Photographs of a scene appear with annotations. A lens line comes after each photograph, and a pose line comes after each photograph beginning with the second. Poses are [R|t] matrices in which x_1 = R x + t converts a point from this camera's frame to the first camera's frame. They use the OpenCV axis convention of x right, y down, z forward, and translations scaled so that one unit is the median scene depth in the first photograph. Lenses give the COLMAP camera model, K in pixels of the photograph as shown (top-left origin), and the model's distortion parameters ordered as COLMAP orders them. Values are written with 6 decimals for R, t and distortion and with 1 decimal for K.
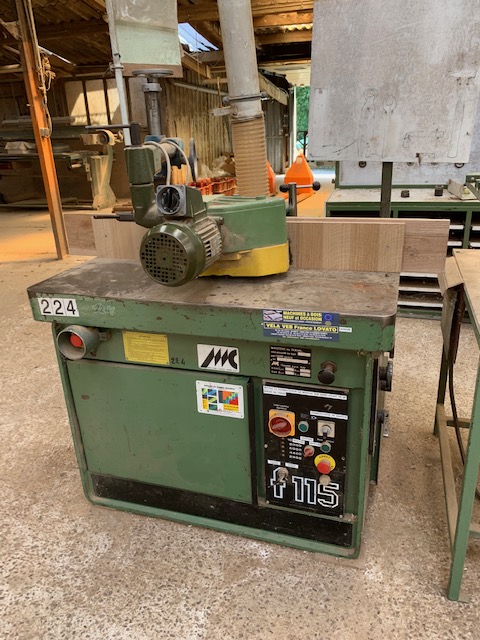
lens RADIAL K [[494.2, 0, 246.0], [0, 494.2, 311.1], [0, 0, 1]] dist [0.022296, -0.023681]
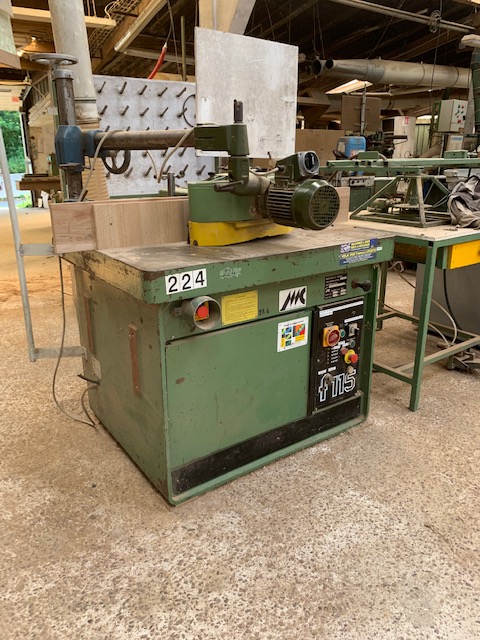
lens RADIAL K [[494.2, 0, 239.4], [0, 494.2, 307.1], [0, 0, 1]] dist [0.022296, -0.023681]
pose [[0.611063, -0.201139, 0.765601, -1.042125], [0.262817, 0.963866, 0.043461, 0.025319], [-0.746679, 0.174655, 0.641846, 0.296298]]
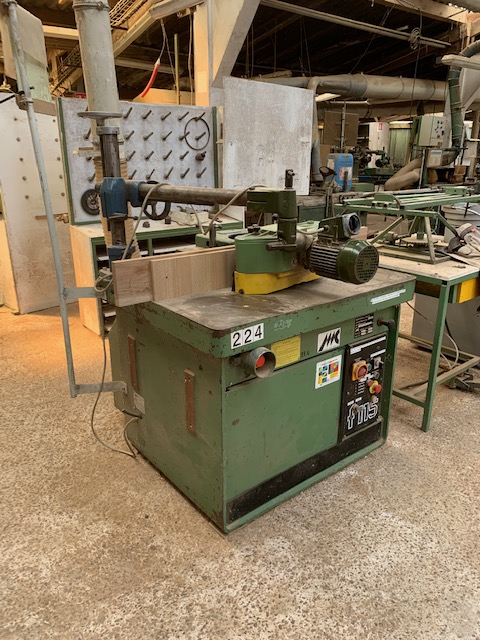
lens RADIAL K [[494.2, 0, 243.4], [0, 494.2, 313.9], [0, 0, 1]] dist [0.022296, -0.023681]
pose [[0.557097, -0.223871, 0.799703, -1.199073], [0.272825, 0.958866, 0.078370, -0.137129], [-0.784353, 0.174519, 0.595259, 0.349341]]
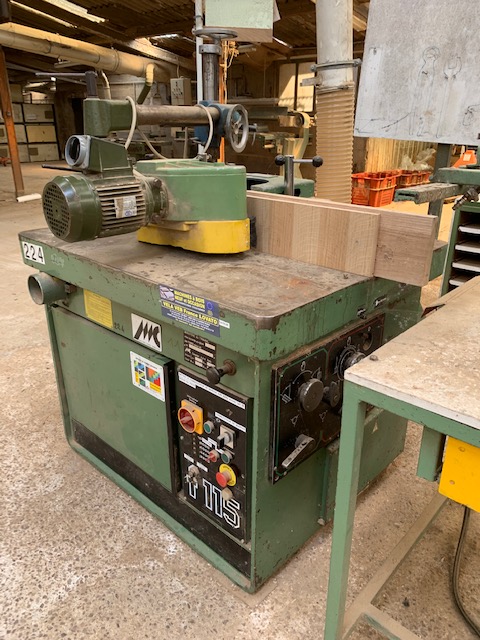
lens RADIAL K [[494.2, 0, 244.4], [0, 494.2, 319.4], [0, 0, 1]] dist [0.022296, -0.023681]
pose [[0.902968, 0.203592, -0.378416, 0.443738], [-0.190768, 0.979026, 0.071520, -0.029849], [0.385040, 0.007609, 0.922868, 0.194176]]
